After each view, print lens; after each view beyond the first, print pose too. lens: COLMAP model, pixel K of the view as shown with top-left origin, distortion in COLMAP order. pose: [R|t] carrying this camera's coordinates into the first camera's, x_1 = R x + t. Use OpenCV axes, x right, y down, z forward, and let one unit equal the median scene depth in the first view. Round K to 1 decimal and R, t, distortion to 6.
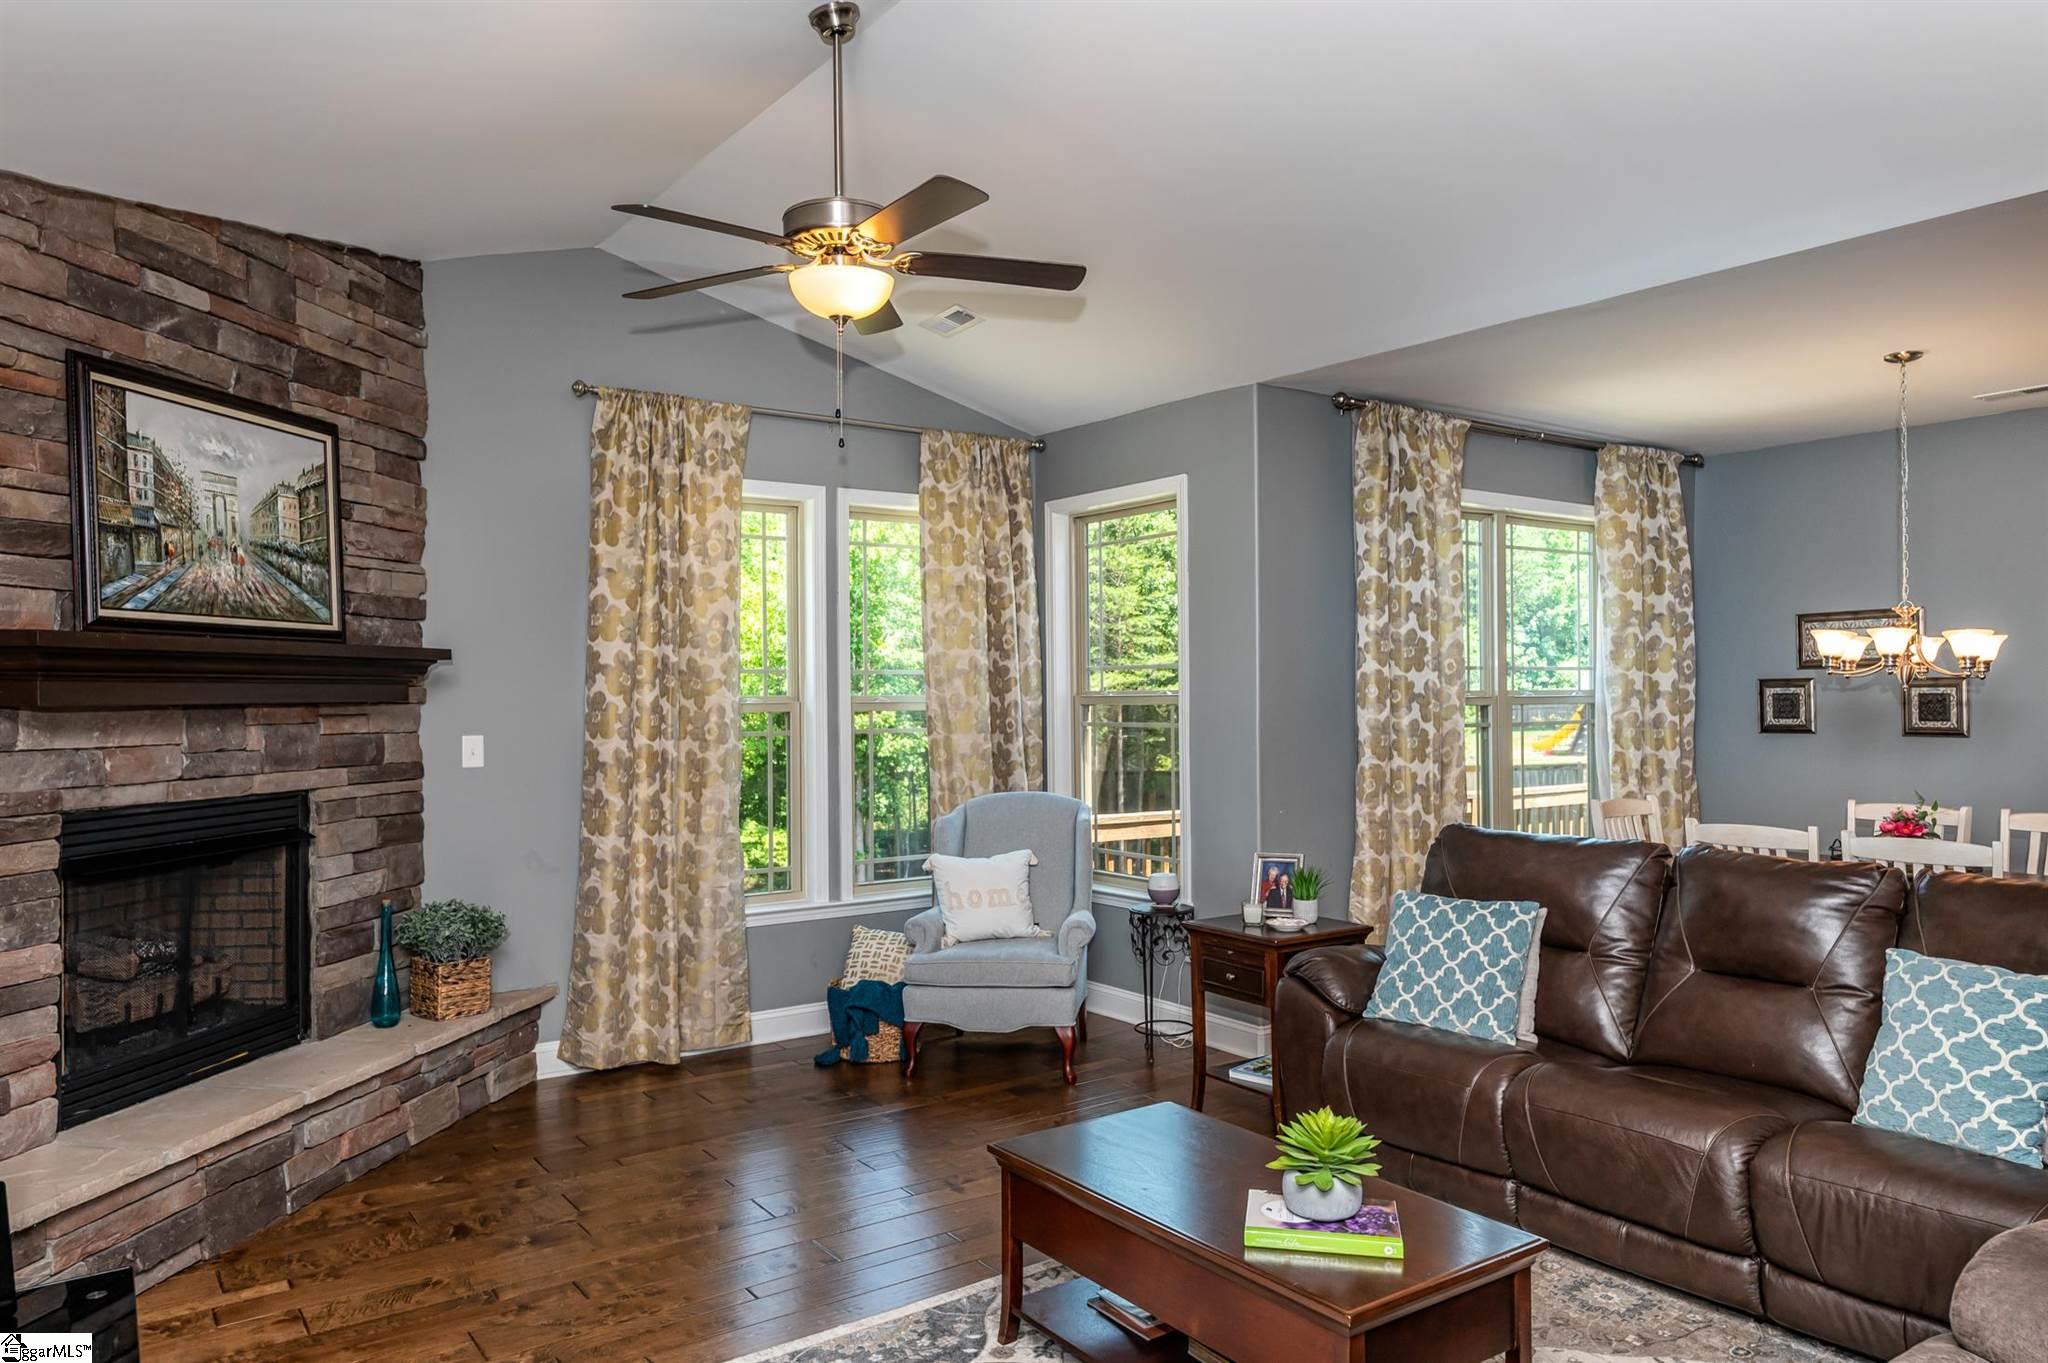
lens RADIAL K [[1326.3, 0, 1021.8], [0, 1326.3, 681.4], [0, 0, 1]] dist [0.007076, -0.007841]
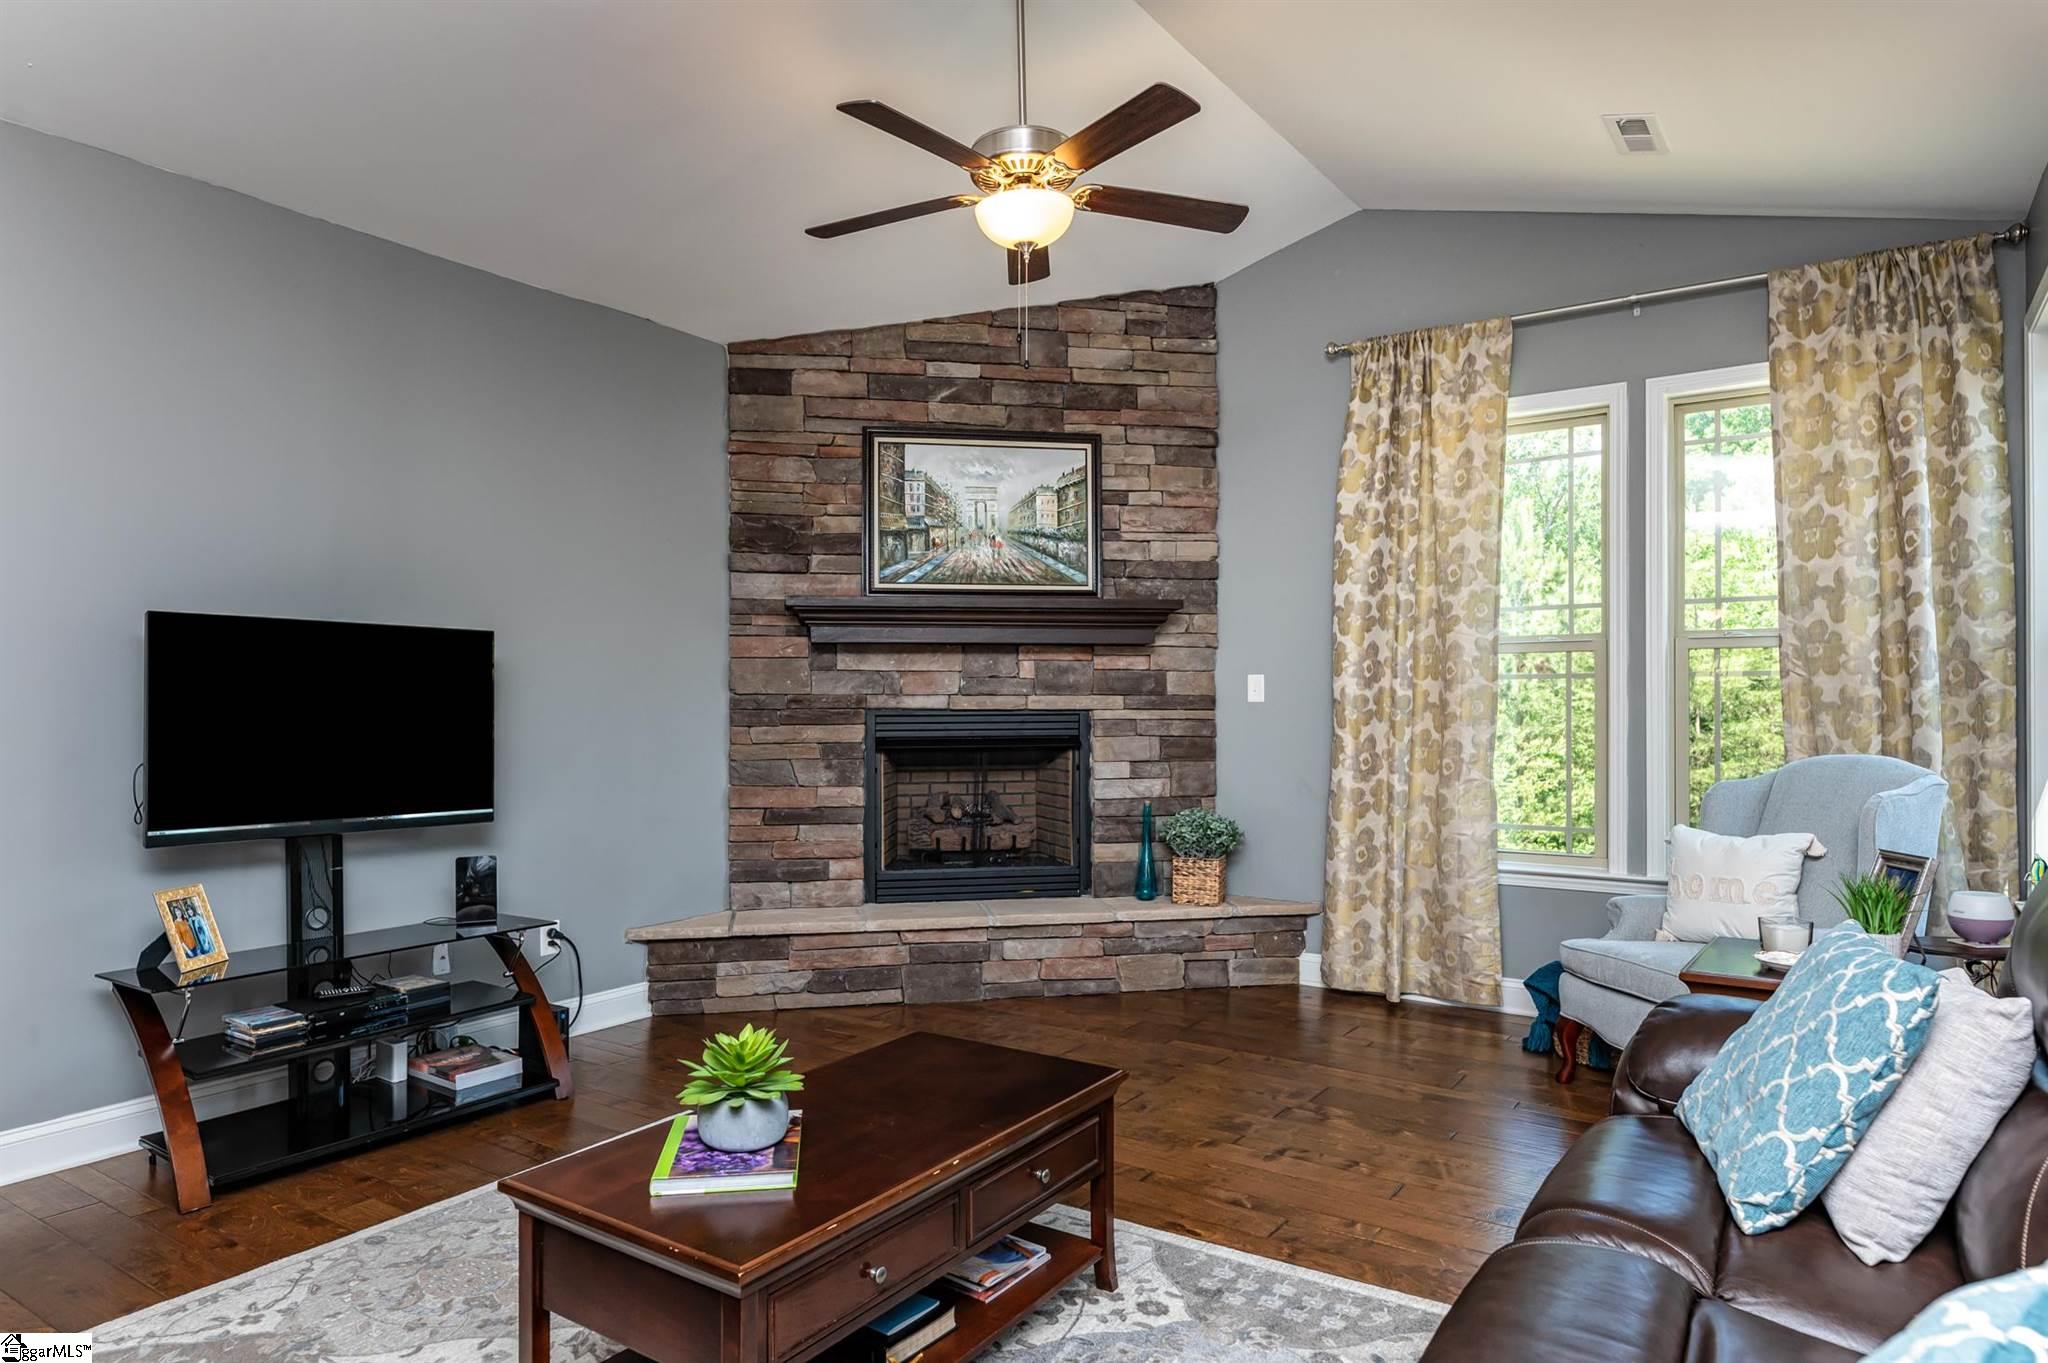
lens RADIAL K [[1228.4, 0, 1078.9], [0, 1228.4, 695.8], [0, 0, 1]] dist [0.002501, -0.001448]
pose [[0.368503, -0.001684, -0.929625, 0.629889], [0.010946, 0.999937, 0.002527, 0.065080], [0.929562, -0.011107, 0.368498, 0.544531]]
